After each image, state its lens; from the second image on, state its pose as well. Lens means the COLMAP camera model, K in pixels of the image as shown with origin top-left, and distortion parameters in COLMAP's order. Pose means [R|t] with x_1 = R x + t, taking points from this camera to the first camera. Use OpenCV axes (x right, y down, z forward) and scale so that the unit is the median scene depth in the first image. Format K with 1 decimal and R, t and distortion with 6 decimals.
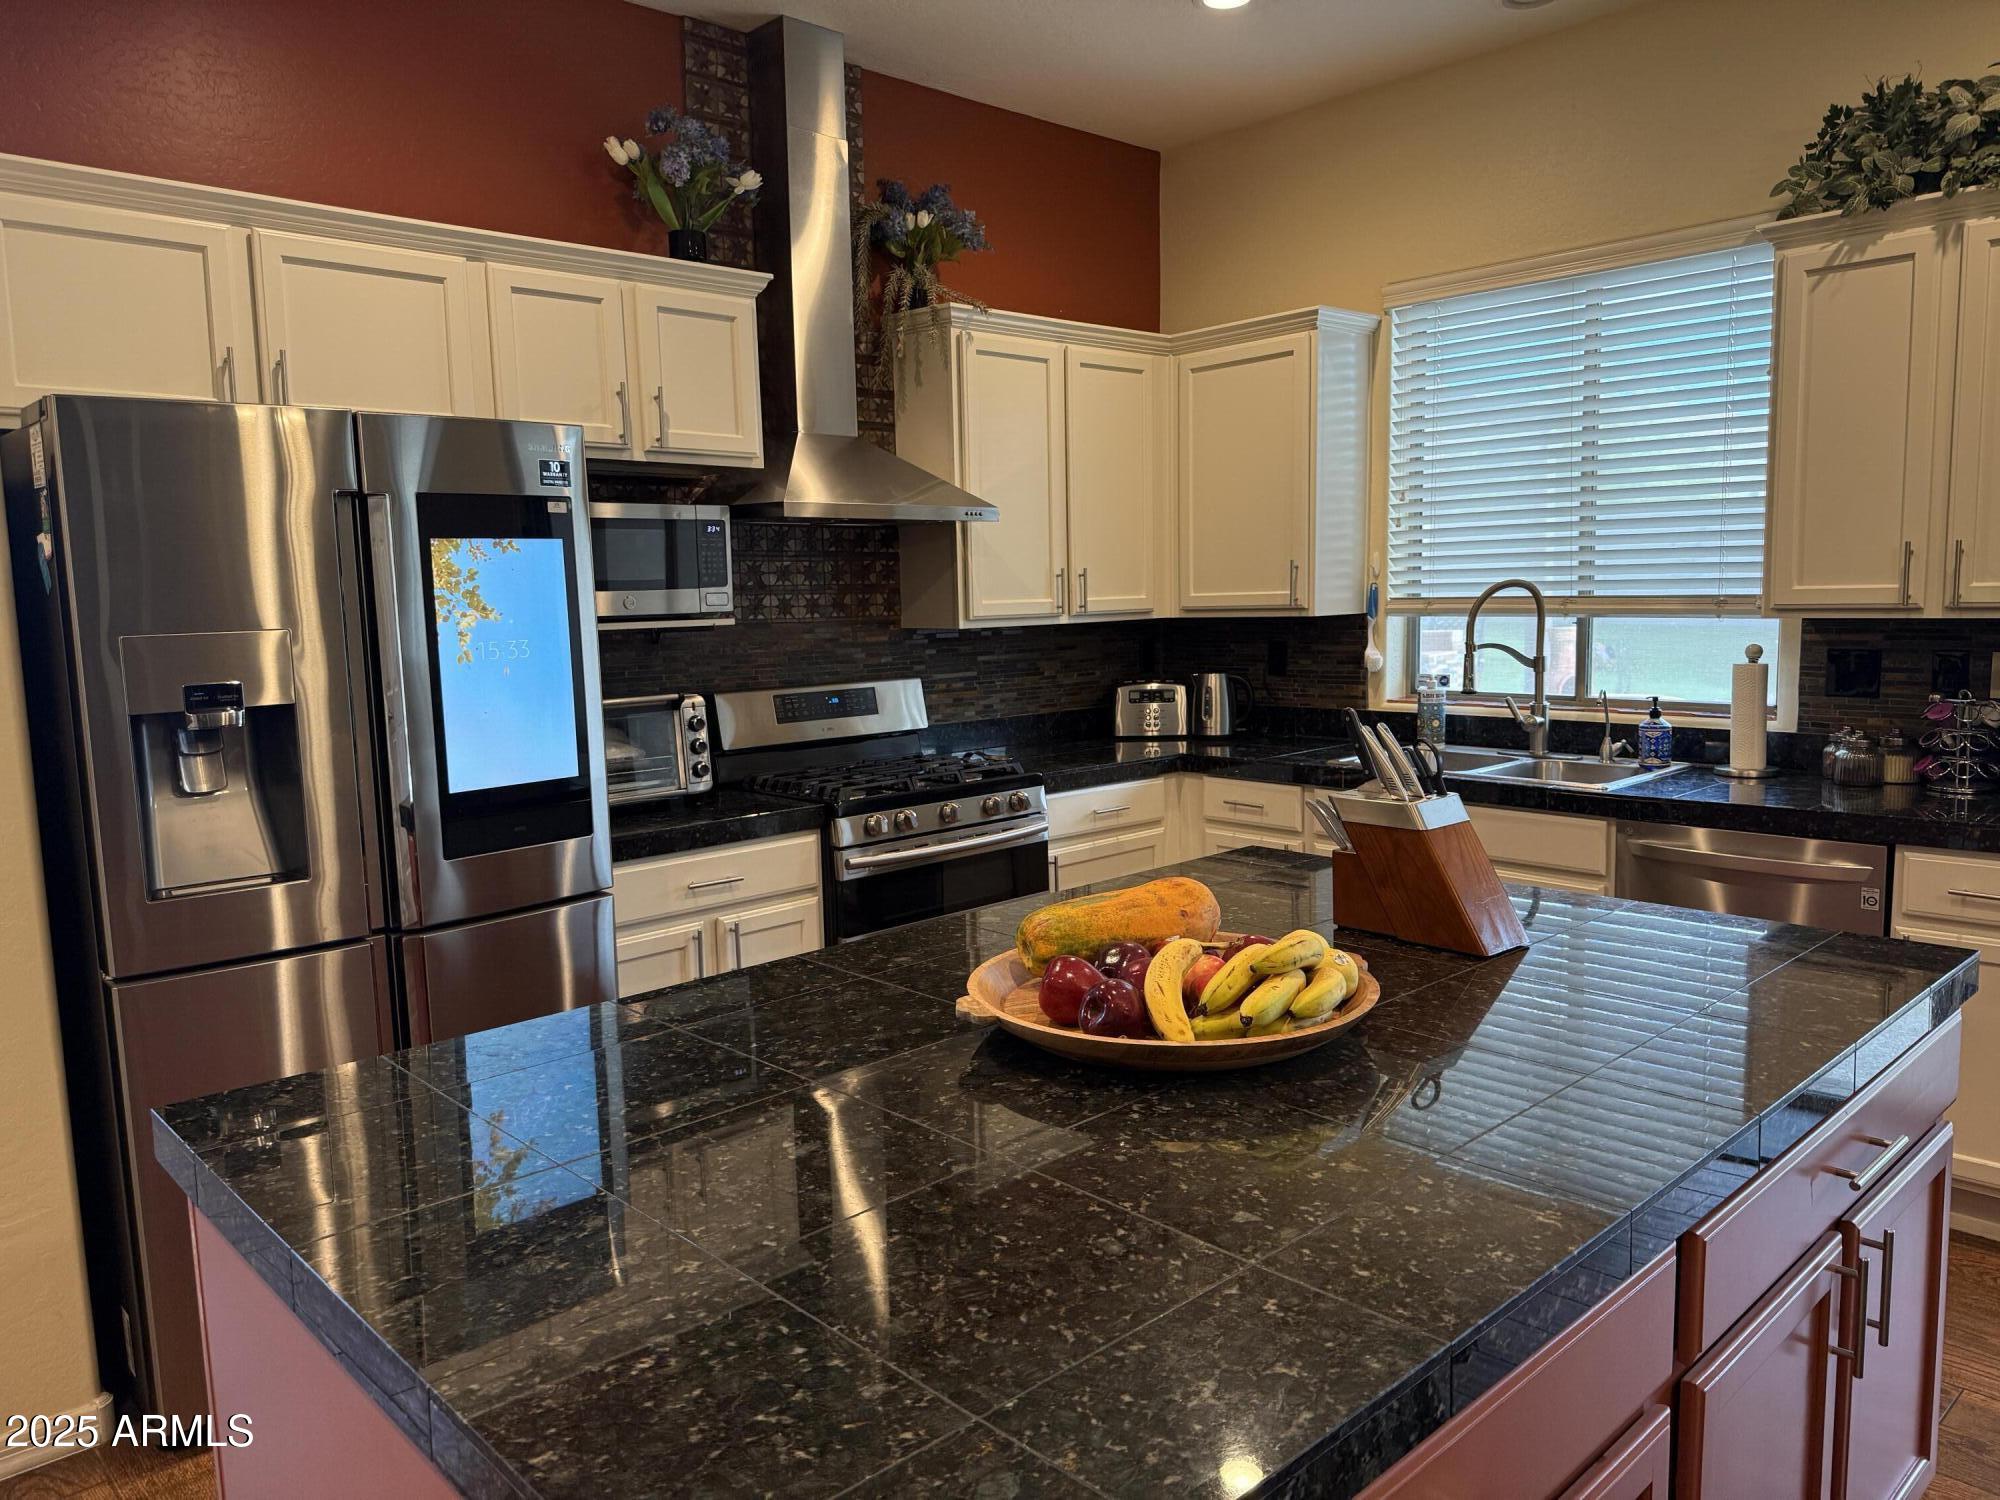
lens RADIAL K [[1404.0, 0, 993.9], [0, 1404.0, 771.0], [0, 0, 1]] dist [0.077443, -0.107380]
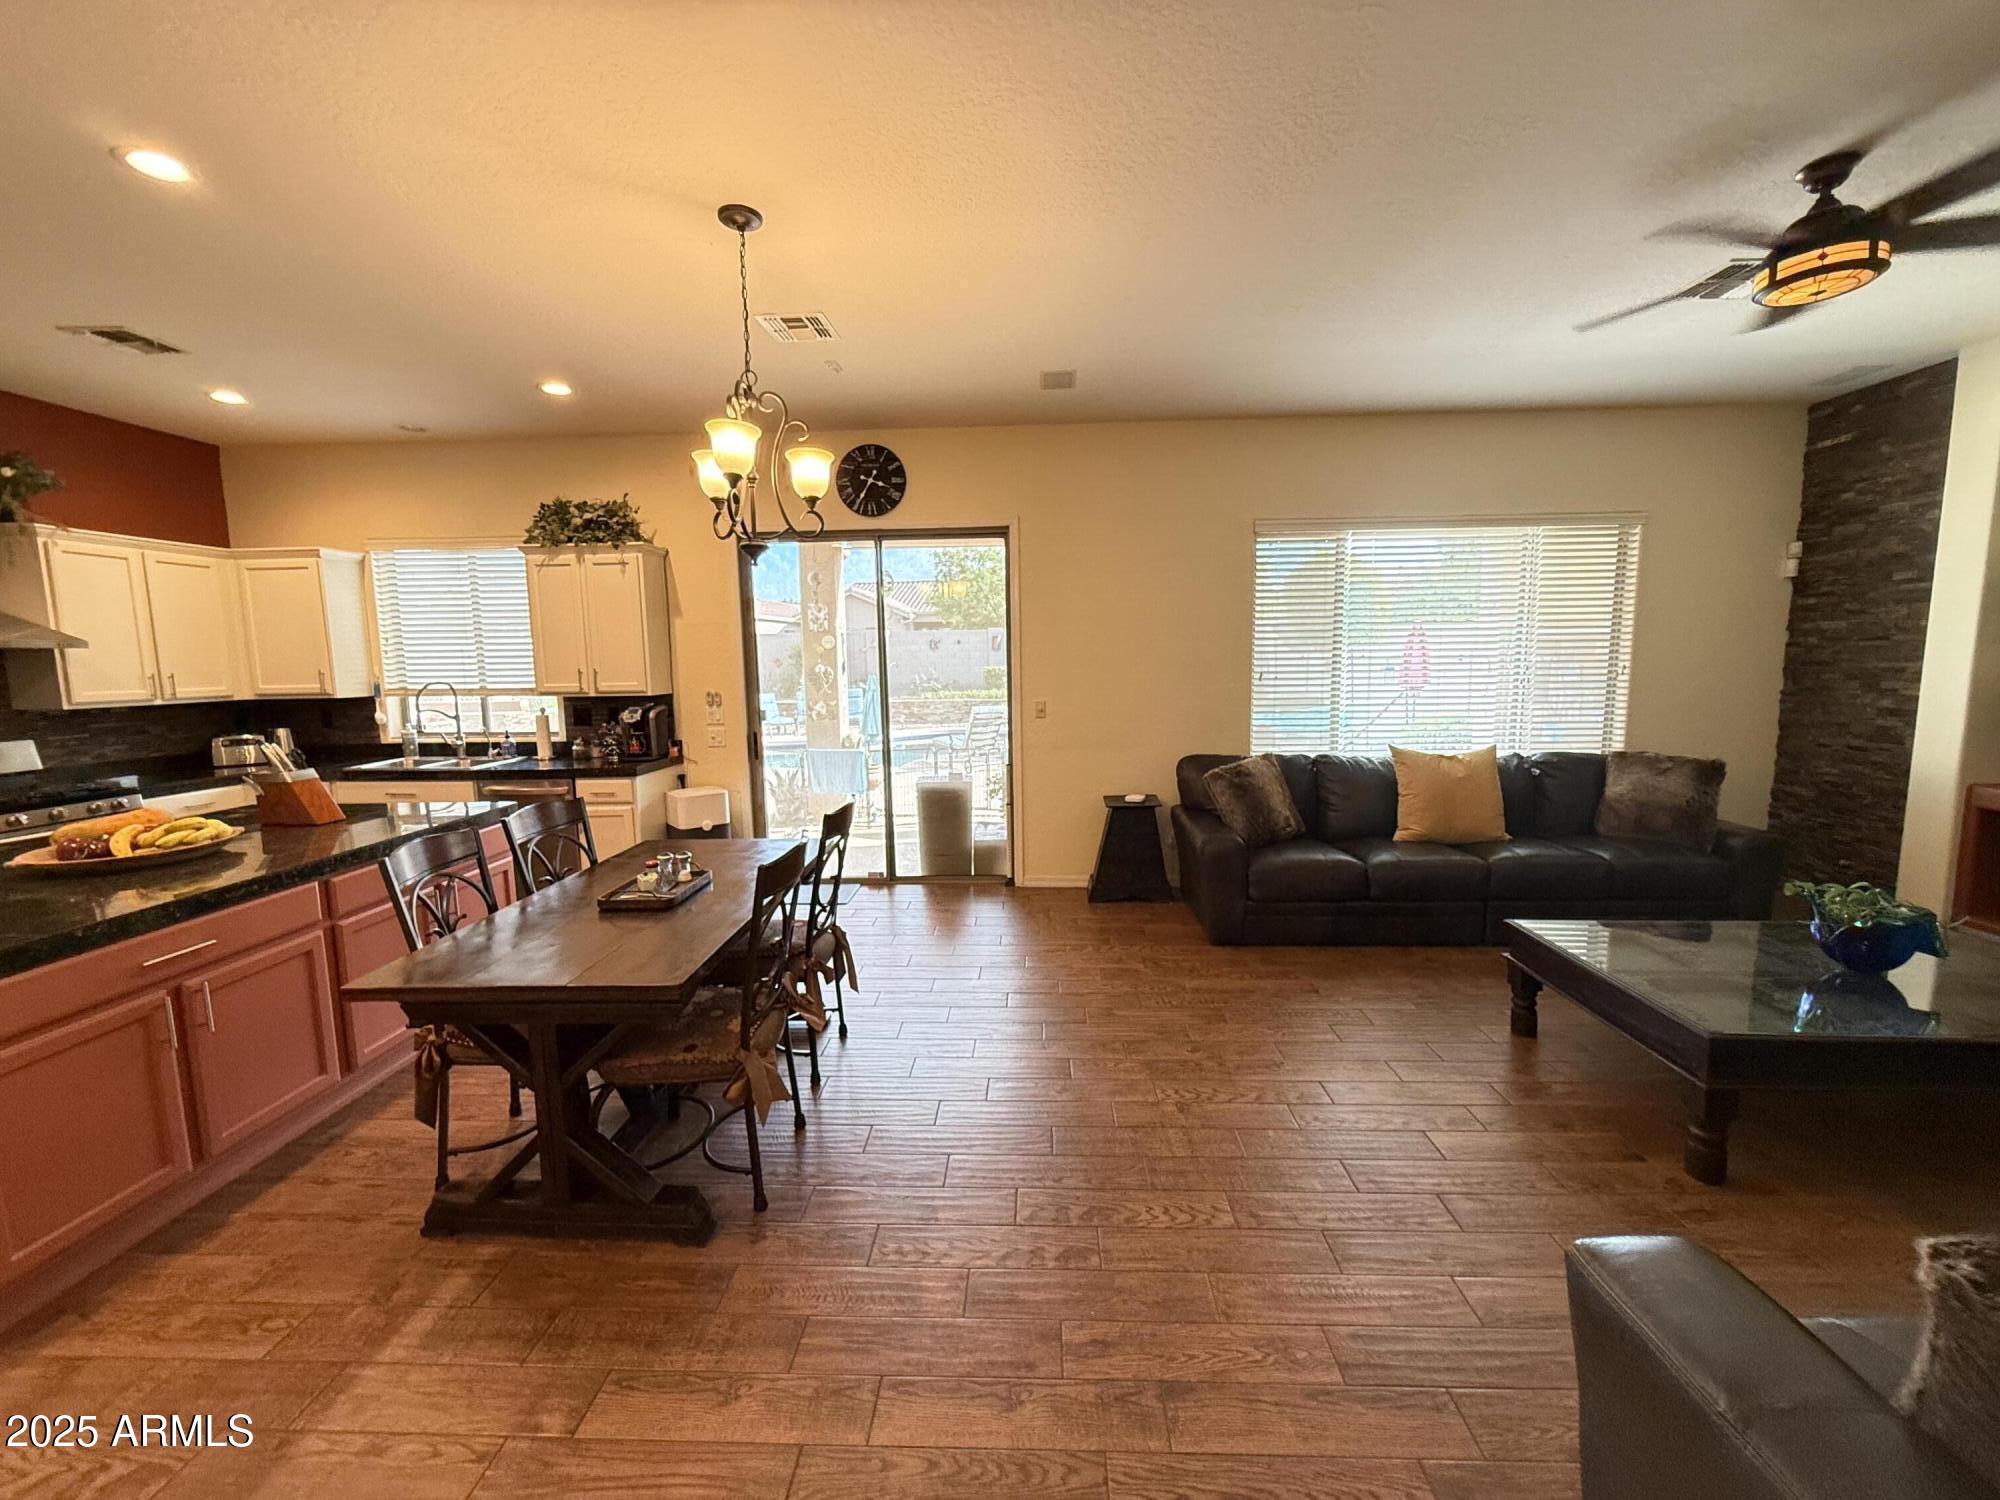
lens RADIAL K [[799.5, 0, 1007.1], [0, 799.5, 751.9], [0, 0, 1]] dist [-0.001113, 0.000868]
pose [[0.704151, -0.068739, 0.706715, 0.099254], [0.088683, 0.996023, 0.008517, 0.047391], [-0.704491, 0.056676, 0.707447, -0.534886]]
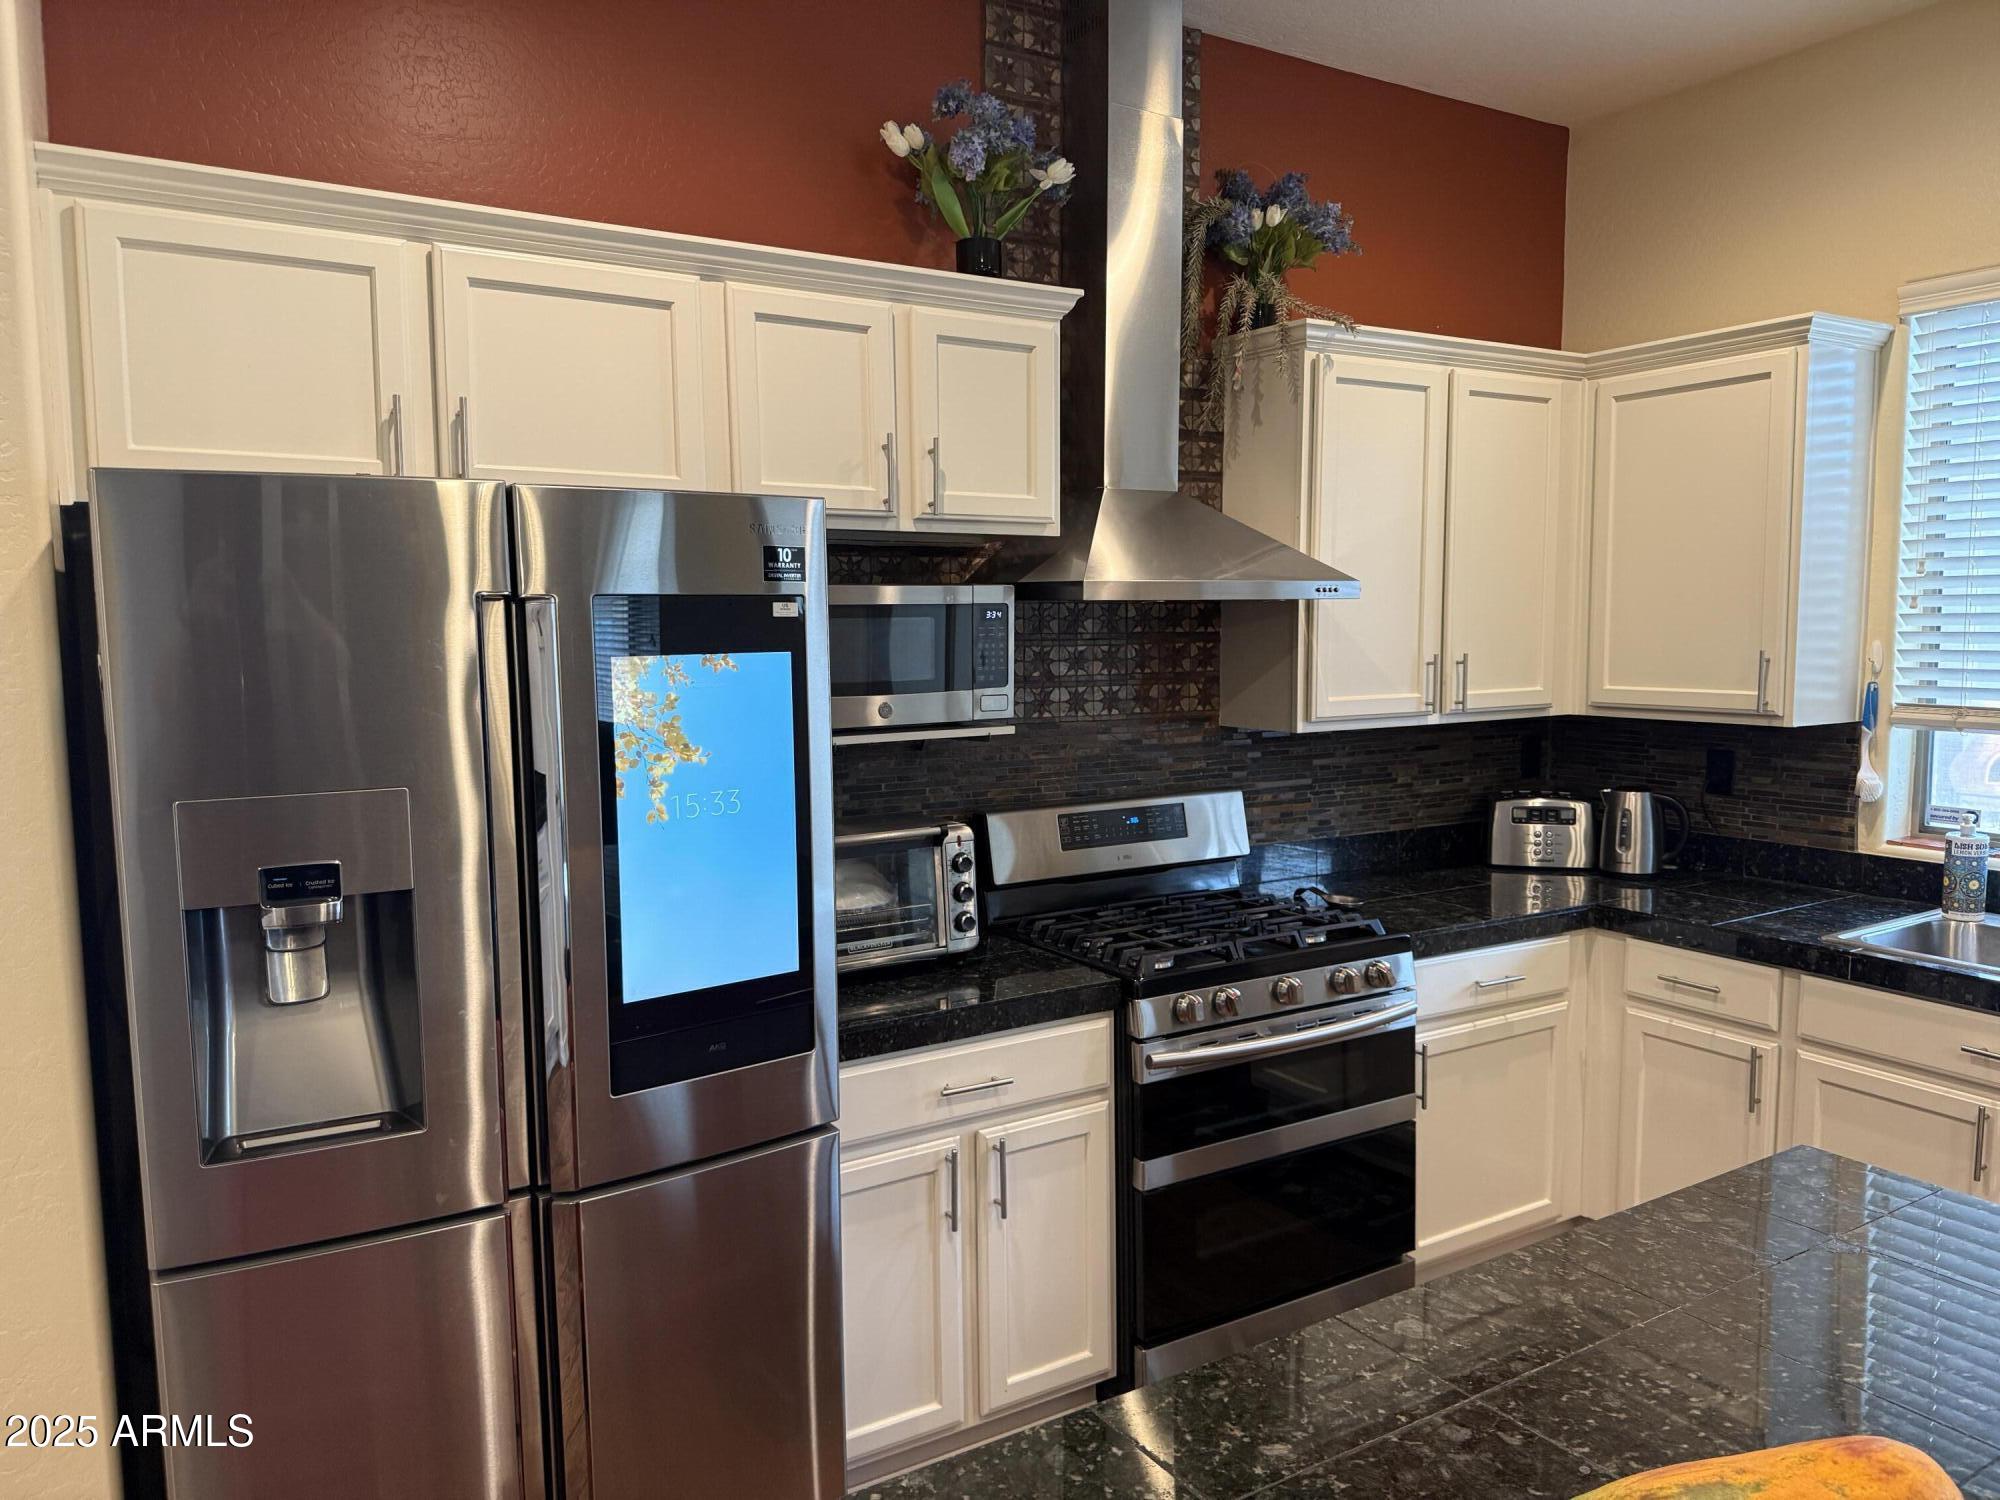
lens RADIAL K [[1404.0, 0, 989.5], [0, 1404.0, 757.7], [0, 0, 1]] dist [0.077443, -0.107380]
pose [[0.980373, 0.034900, -0.194038, -0.042578], [-0.040330, 0.998896, -0.024103, -0.066030], [0.192982, 0.031455, 0.980698, 0.214362]]
